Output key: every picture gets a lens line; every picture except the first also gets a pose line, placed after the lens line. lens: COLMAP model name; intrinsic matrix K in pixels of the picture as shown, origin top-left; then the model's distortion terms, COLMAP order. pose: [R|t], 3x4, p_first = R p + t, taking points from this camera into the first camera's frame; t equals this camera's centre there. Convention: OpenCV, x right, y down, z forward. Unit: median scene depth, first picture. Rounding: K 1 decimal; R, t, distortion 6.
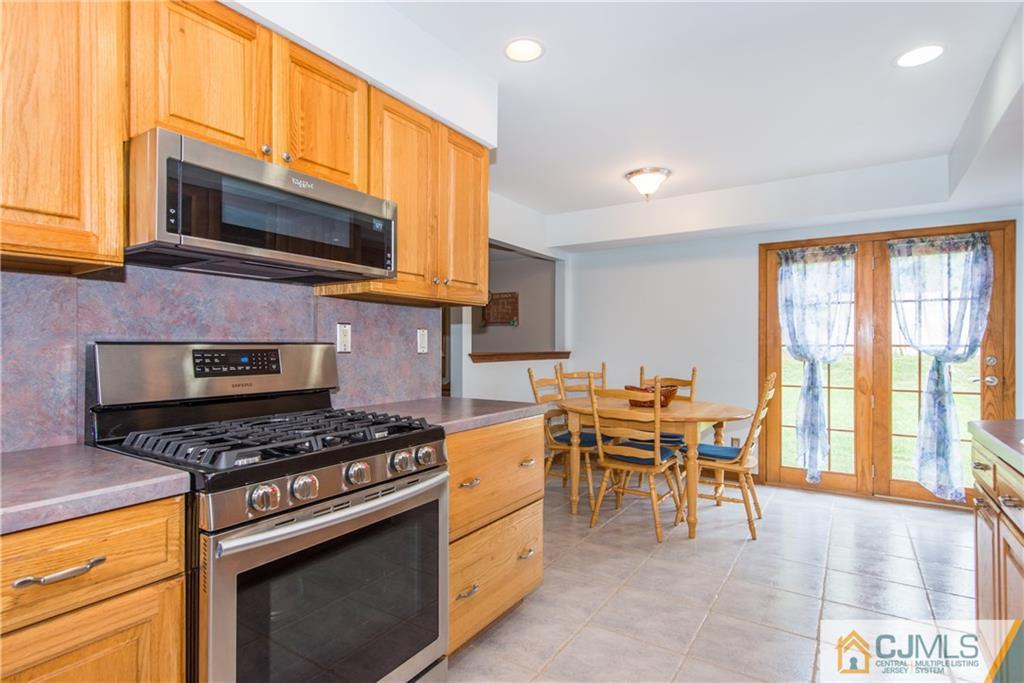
lens RADIAL K [[524.8, 0, 511.8], [0, 524.8, 339.6], [0, 0, 1]] dist [0.012407, -0.001525]
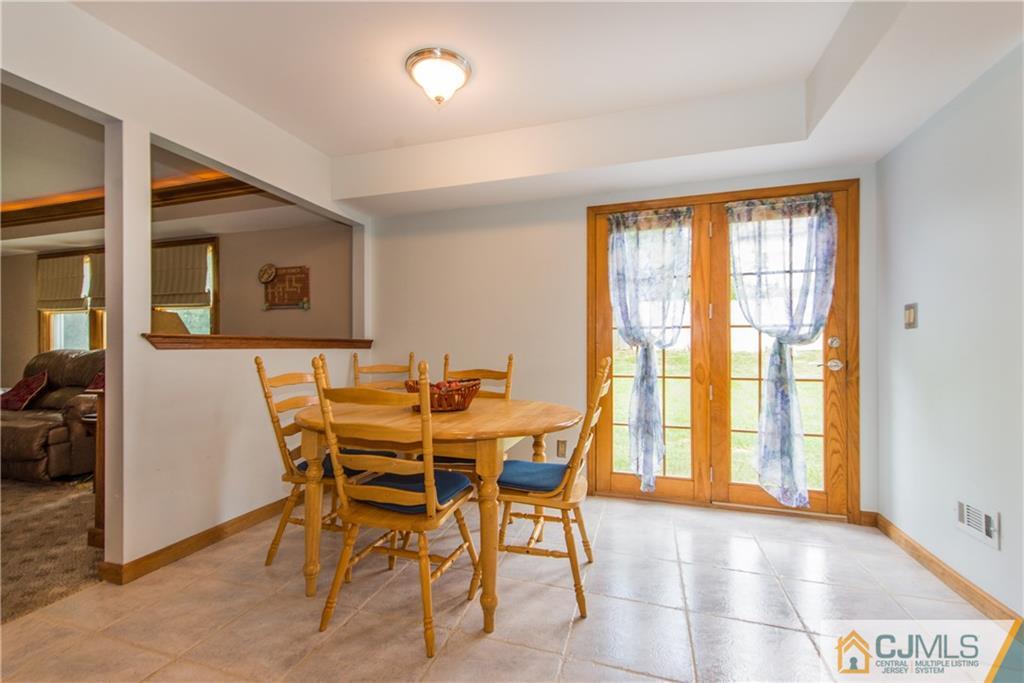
lens RADIAL K [[418.4, 0, 510.1], [0, 418.4, 345.8], [0, 0, 1]] dist [0.016637, -0.002777]
pose [[0.965714, -0.001666, 0.259605, 0.201499], [0.000782, 0.999994, 0.003510, 0.040646], [-0.259609, -0.003186, 0.965709, 0.441053]]
